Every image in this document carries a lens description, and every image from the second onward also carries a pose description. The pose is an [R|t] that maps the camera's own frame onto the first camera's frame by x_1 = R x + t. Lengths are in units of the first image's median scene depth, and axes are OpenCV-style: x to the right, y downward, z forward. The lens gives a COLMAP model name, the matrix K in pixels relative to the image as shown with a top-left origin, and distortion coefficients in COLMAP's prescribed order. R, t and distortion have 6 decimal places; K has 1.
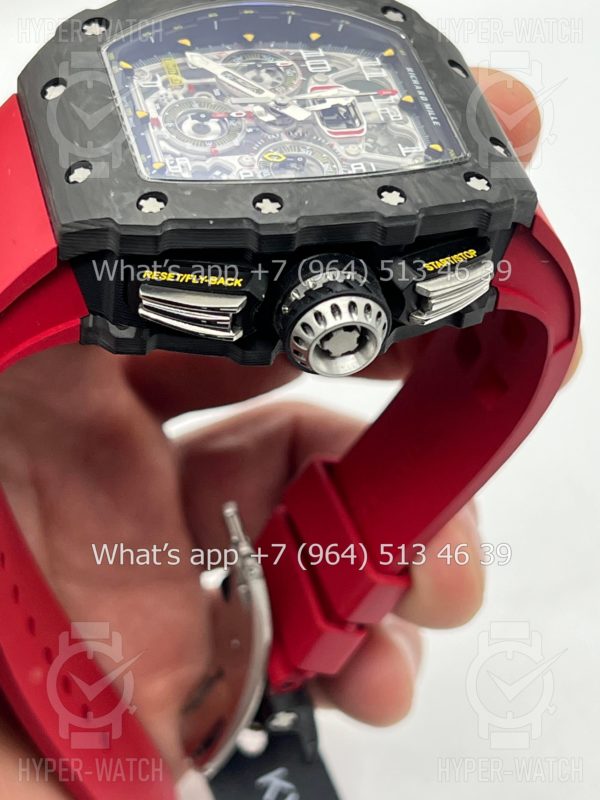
lens RADIAL K [[1810.6, 0, 298.5], [0, 1810.6, 383.2], [0, 0, 1]] dist [0.189490, -0.193797]
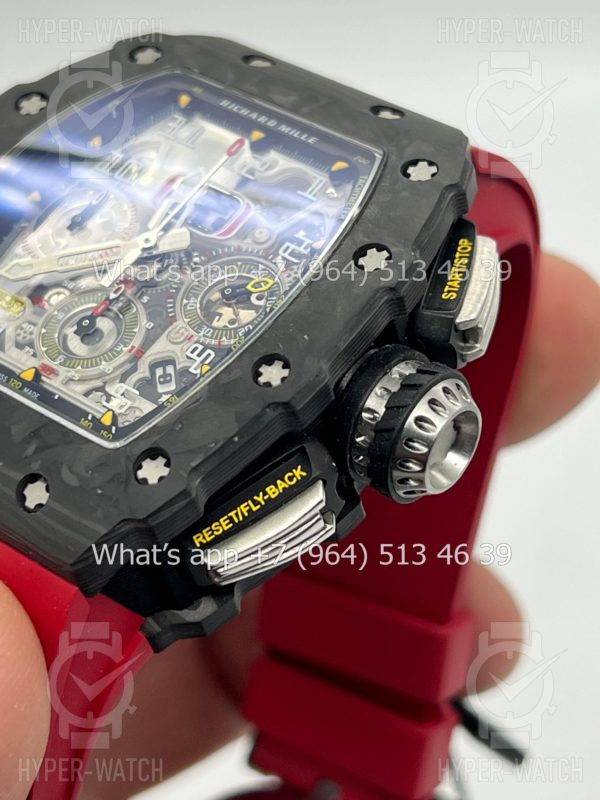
lens RADIAL K [[1810.6, 0, 298.5], [0, 1810.6, 383.2], [0, 0, 1]] dist [0.189490, -0.193797]
pose [[0.750769, -0.640310, 0.162325, -0.127752], [0.617885, 0.767625, 0.170208, -0.205595], [-0.233590, -0.027489, 0.971946, 0.240269]]
